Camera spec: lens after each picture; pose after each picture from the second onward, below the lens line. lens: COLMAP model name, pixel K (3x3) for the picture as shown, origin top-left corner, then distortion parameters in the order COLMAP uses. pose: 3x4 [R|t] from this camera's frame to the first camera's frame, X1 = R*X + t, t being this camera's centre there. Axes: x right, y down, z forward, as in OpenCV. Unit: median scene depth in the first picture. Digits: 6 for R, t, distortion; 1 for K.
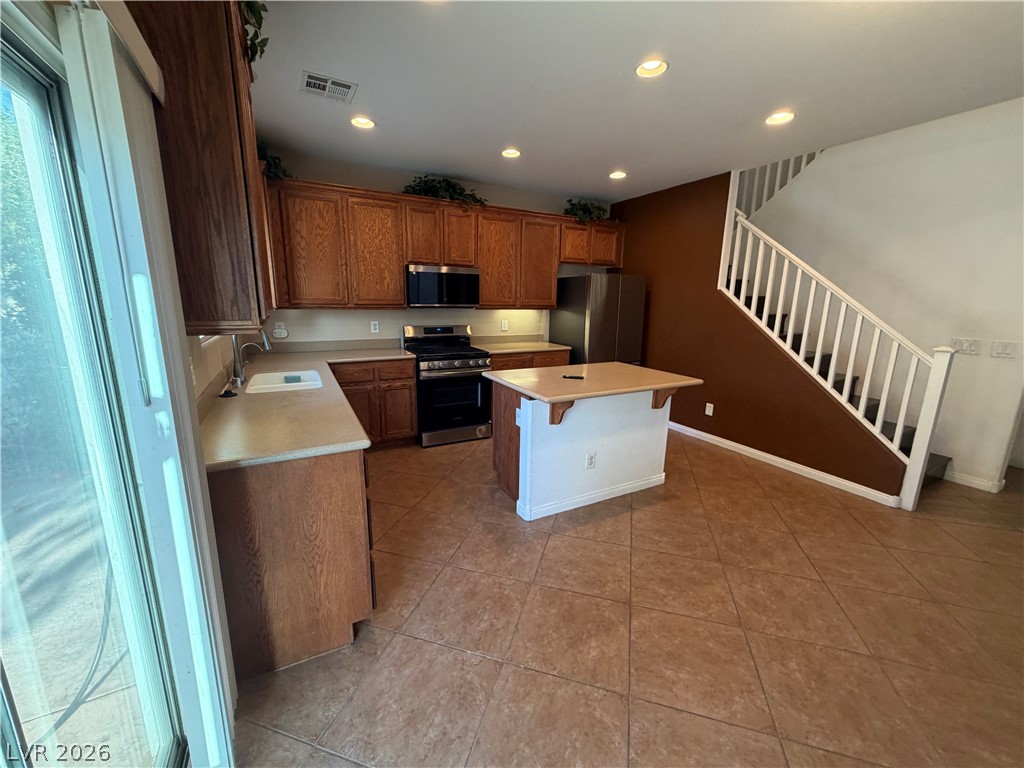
lens RADIAL K [[408.5, 0, 509.6], [0, 408.5, 384.6], [0, 0, 1]] dist [0.000223, 0.000377]
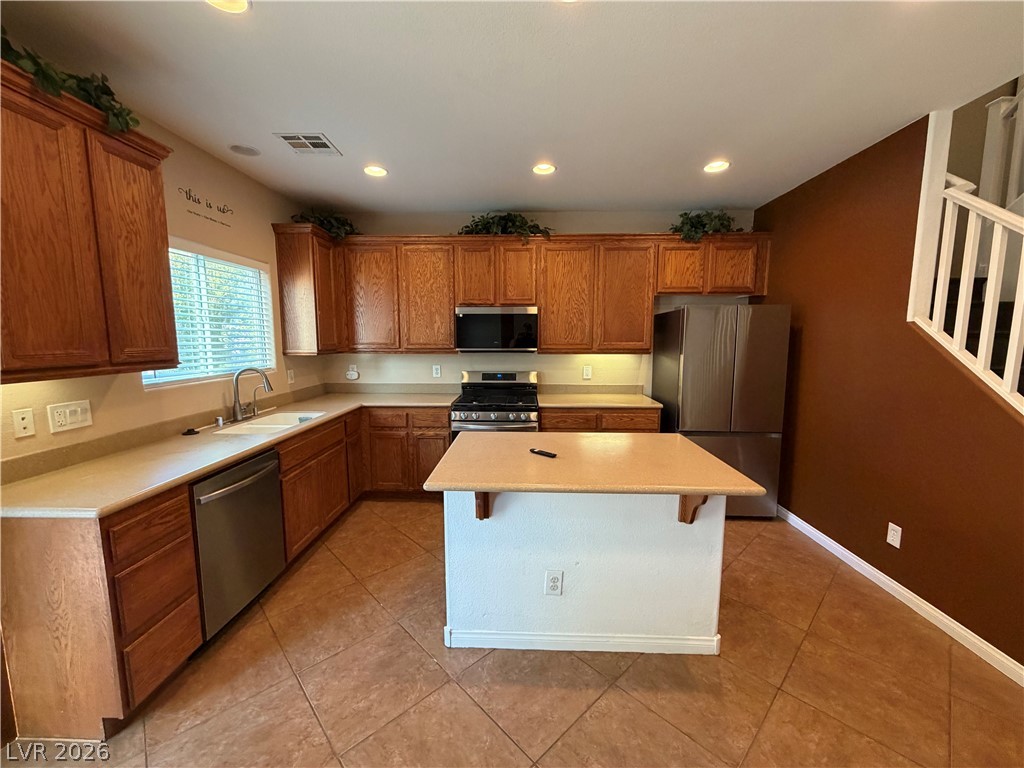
lens RADIAL K [[408.5, 0, 510.4], [0, 408.5, 384.4], [0, 0, 1]] dist [0.000223, 0.000377]
pose [[0.863773, 0.043244, -0.502022, 0.340690], [-0.092031, 0.993091, -0.072803, -0.059140], [0.495405, 0.109087, 0.861785, 0.268831]]
